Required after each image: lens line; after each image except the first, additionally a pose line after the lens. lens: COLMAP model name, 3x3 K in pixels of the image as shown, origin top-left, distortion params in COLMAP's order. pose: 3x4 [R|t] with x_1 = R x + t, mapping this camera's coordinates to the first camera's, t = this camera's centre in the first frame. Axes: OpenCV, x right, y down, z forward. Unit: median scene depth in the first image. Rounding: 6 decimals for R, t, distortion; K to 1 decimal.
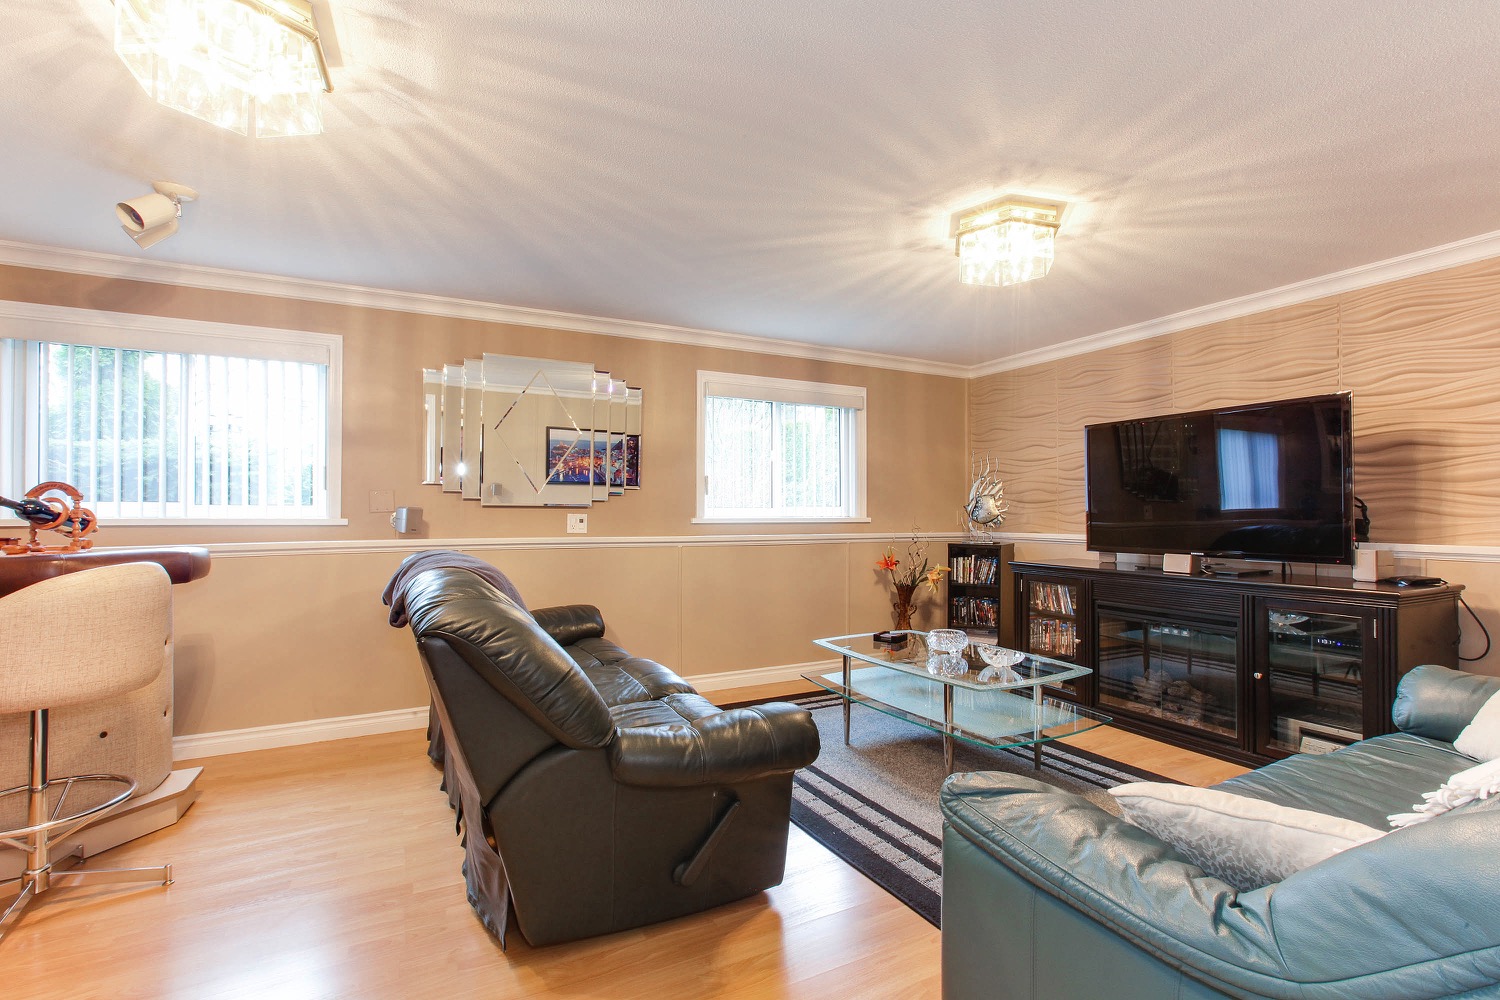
lens RADIAL K [[688.1, 0, 760.7], [0, 688.1, 510.9], [0, 0, 1]] dist [-0.012500, 0.005286]
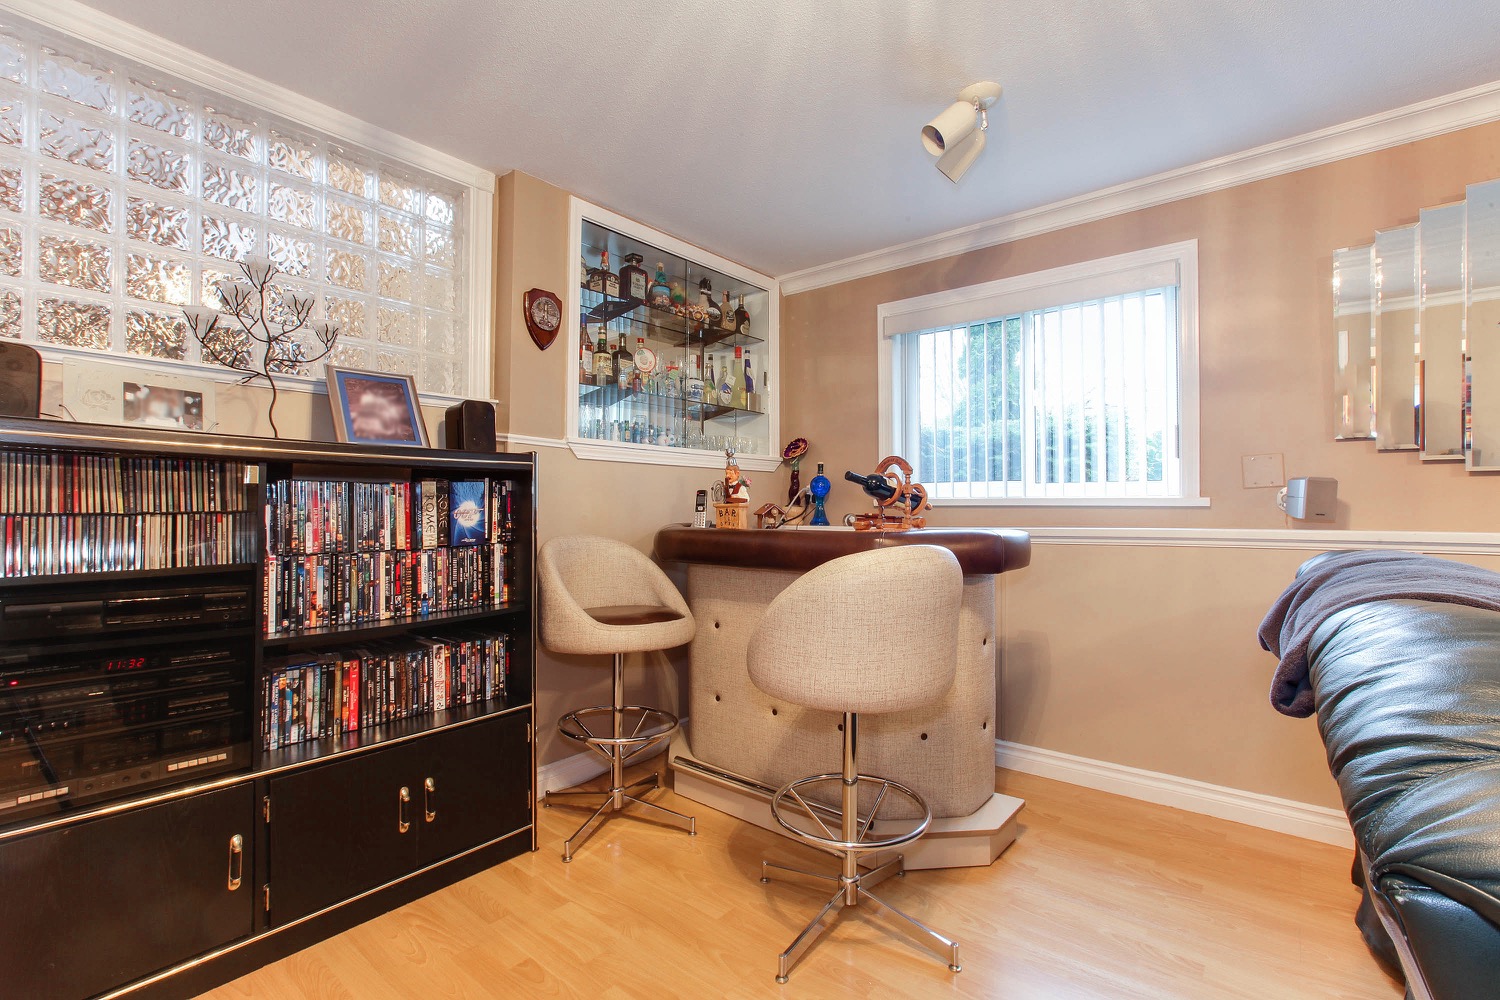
lens RADIAL K [[688.1, 0, 751.1], [0, 688.1, 492.6], [0, 0, 1]] dist [-0.012500, 0.005286]
pose [[0.404882, -0.014104, -0.914260, -0.206377], [0.004307, 0.999899, -0.013517, 0.019090], [0.914359, 0.001535, 0.404902, 0.389815]]
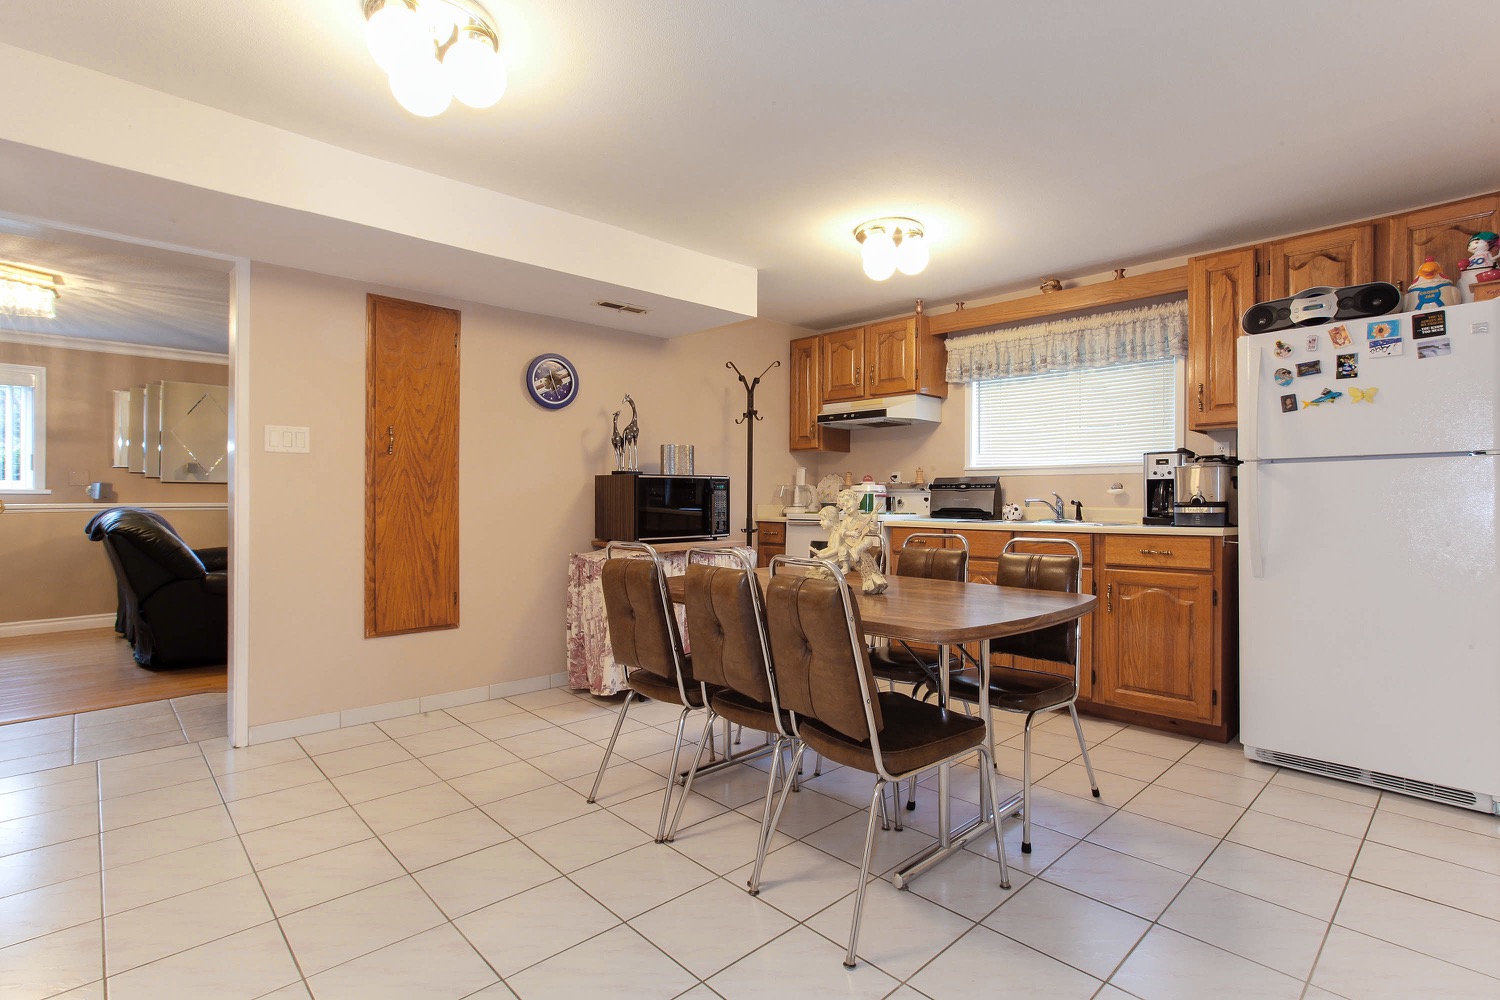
lens RADIAL K [[688.1, 0, 748.3], [0, 688.1, 498.7], [0, 0, 1]] dist [-0.012500, 0.005286]
pose [[0.959331, 0.002689, 0.282272, 0.579944], [-0.005694, 0.999936, 0.009825, 0.010751], [-0.282227, -0.011033, 0.959284, -1.142227]]
